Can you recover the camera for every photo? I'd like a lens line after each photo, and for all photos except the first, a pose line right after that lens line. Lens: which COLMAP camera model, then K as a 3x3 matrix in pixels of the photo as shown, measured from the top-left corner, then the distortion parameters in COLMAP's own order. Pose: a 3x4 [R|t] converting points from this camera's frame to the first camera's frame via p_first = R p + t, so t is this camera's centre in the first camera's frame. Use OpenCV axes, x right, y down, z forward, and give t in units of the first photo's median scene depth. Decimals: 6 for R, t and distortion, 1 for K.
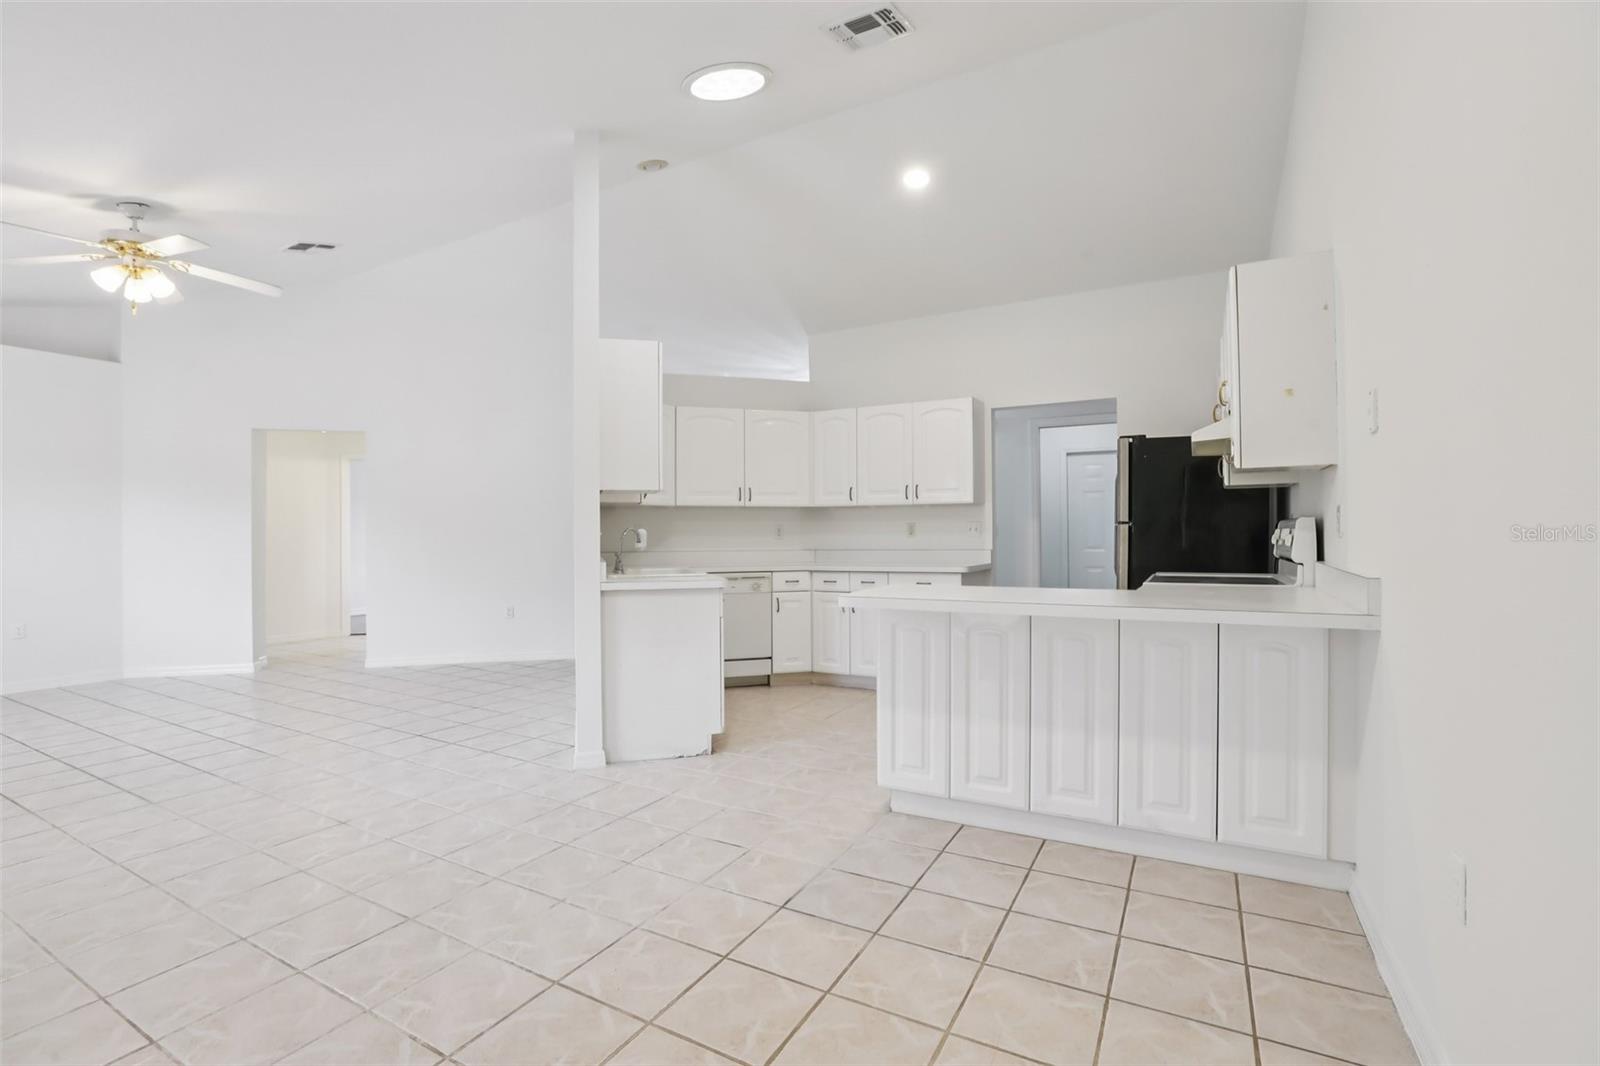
lens RADIAL K [[729.6, 0, 798.2], [0, 729.6, 533.8], [0, 0, 1]] dist [-0.038727, 0.009656]
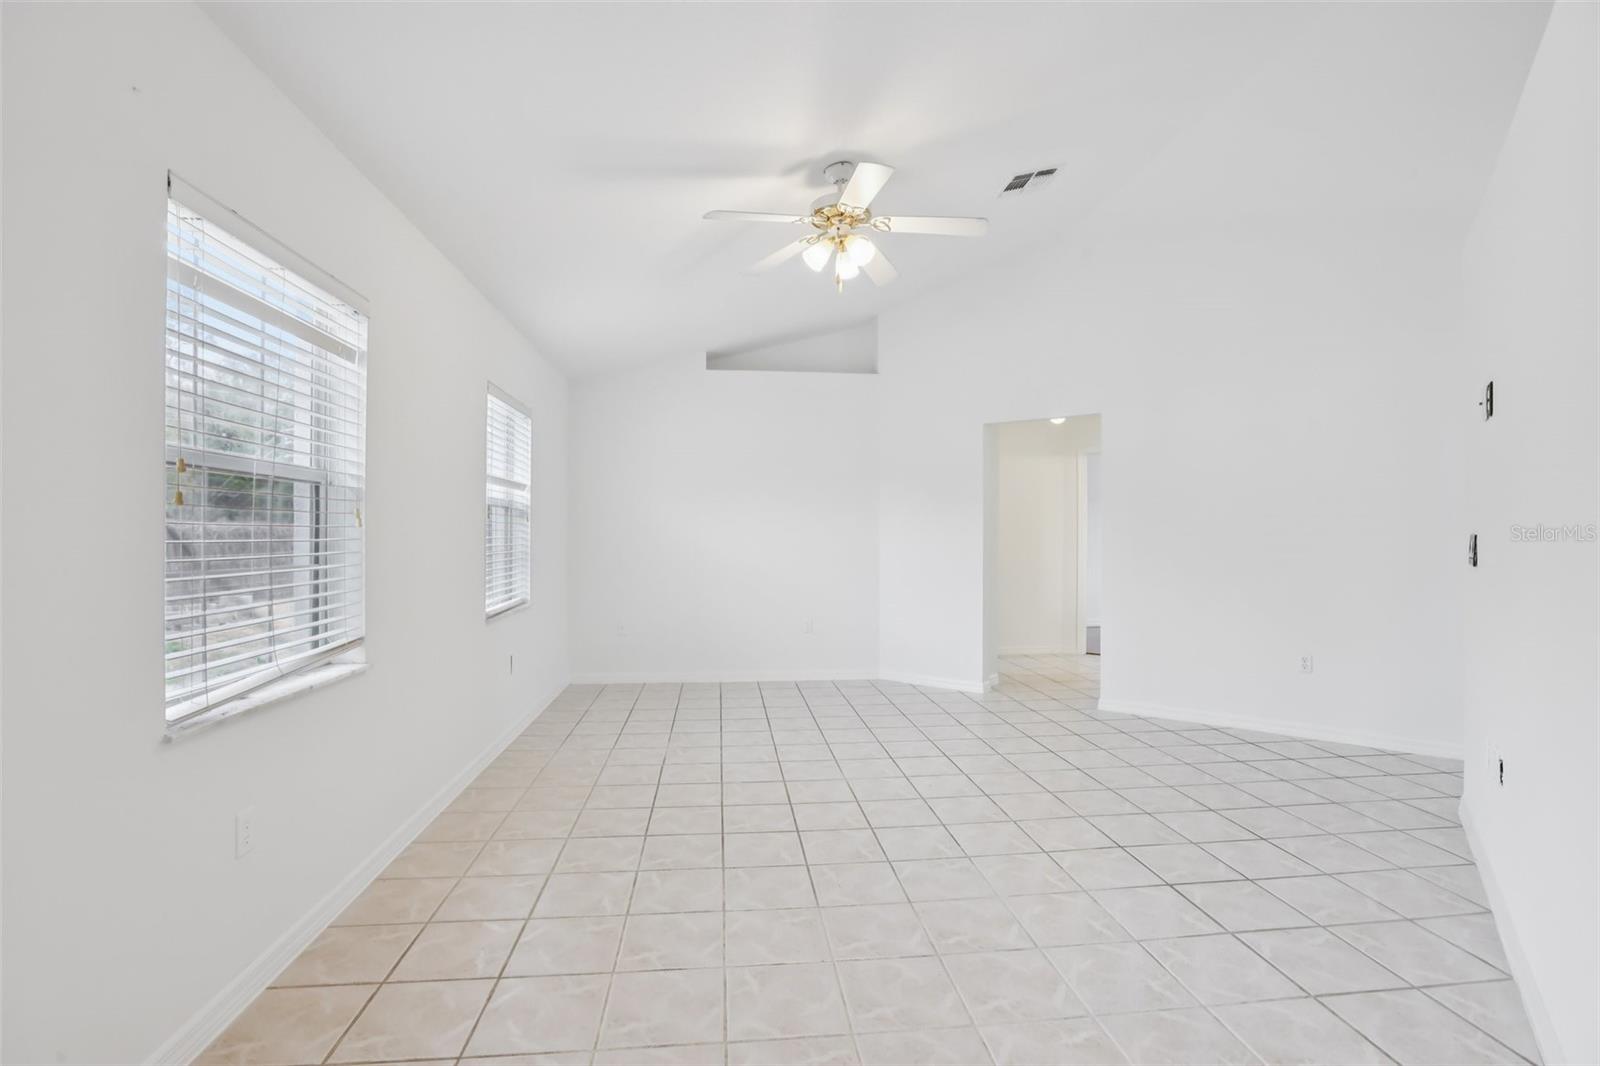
lens RADIAL K [[729.6, 0, 803.7], [0, 729.6, 534.0], [0, 0, 1]] dist [-0.038727, 0.009656]
pose [[0.589306, 0.002701, -0.807905, -0.200228], [0.000651, 0.999992, 0.003818, -0.013353], [0.807910, -0.002776, 0.589300, 0.359560]]
